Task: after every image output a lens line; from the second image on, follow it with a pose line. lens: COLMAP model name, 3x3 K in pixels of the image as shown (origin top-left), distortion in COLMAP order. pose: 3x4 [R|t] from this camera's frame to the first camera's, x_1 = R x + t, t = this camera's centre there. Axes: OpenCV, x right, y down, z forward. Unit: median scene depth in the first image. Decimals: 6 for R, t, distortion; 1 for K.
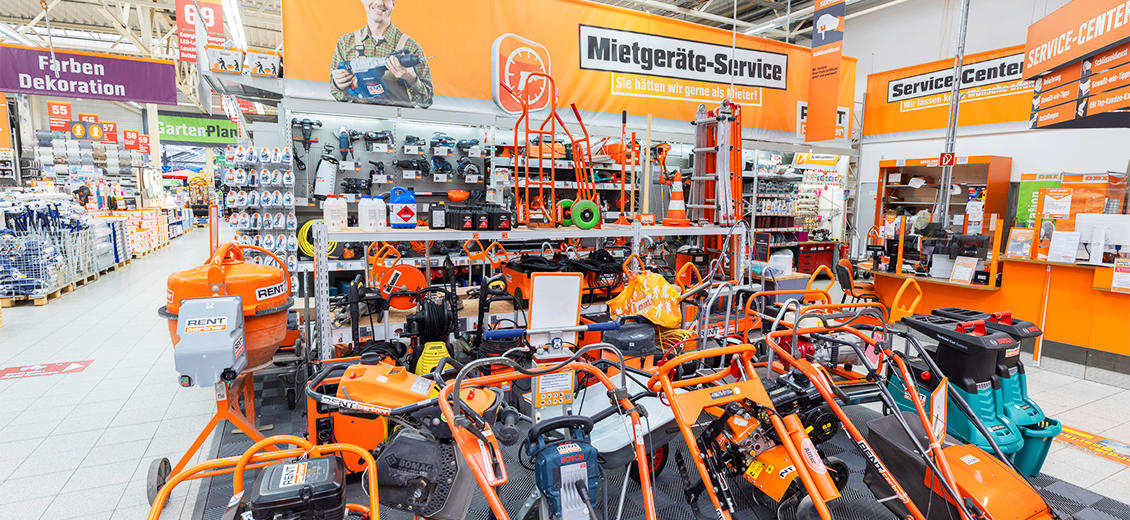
lens RADIAL K [[544.2, 0, 566.4], [0, 544.2, 262.2], [0, 0, 1]] dist [0.002952, -0.000117]
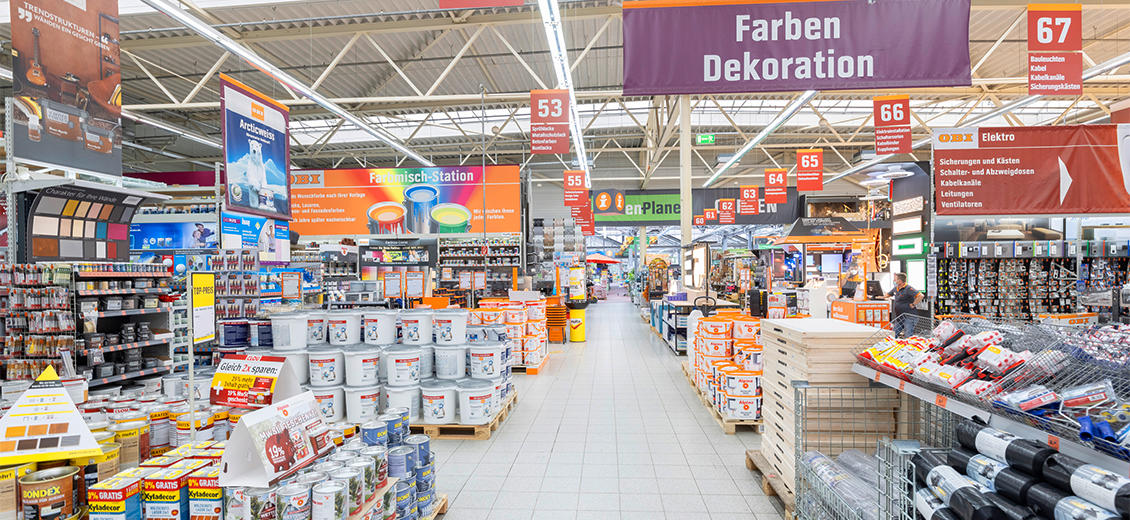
lens RADIAL K [[544.2, 0, 570.2], [0, 544.2, 270.9], [0, 0, 1]] dist [0.002952, -0.000117]
pose [[0.856611, -0.026998, -0.515257, -0.817194], [-0.038234, 0.992563, -0.115571, -0.082026], [0.514545, 0.118700, 0.849208, 0.511238]]
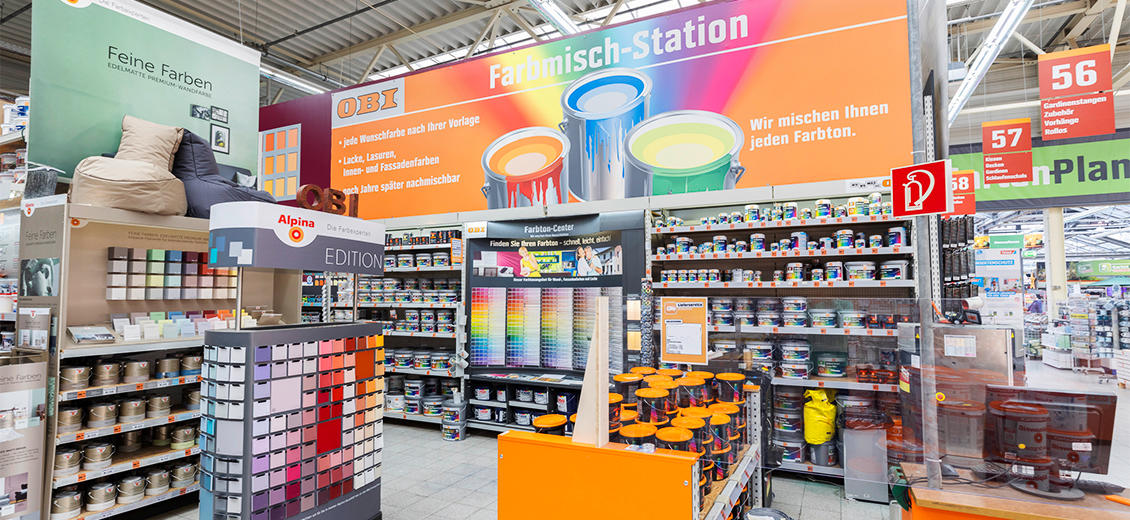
lens RADIAL K [[544.2, 0, 571.6], [0, 544.2, 265.0], [0, 0, 1]] dist [0.002952, -0.000117]
pose [[0.596574, -0.061350, -0.800210, -1.460108], [-0.084889, 0.986657, -0.138931, -0.186093], [0.798056, 0.150811, 0.583406, 1.163842]]
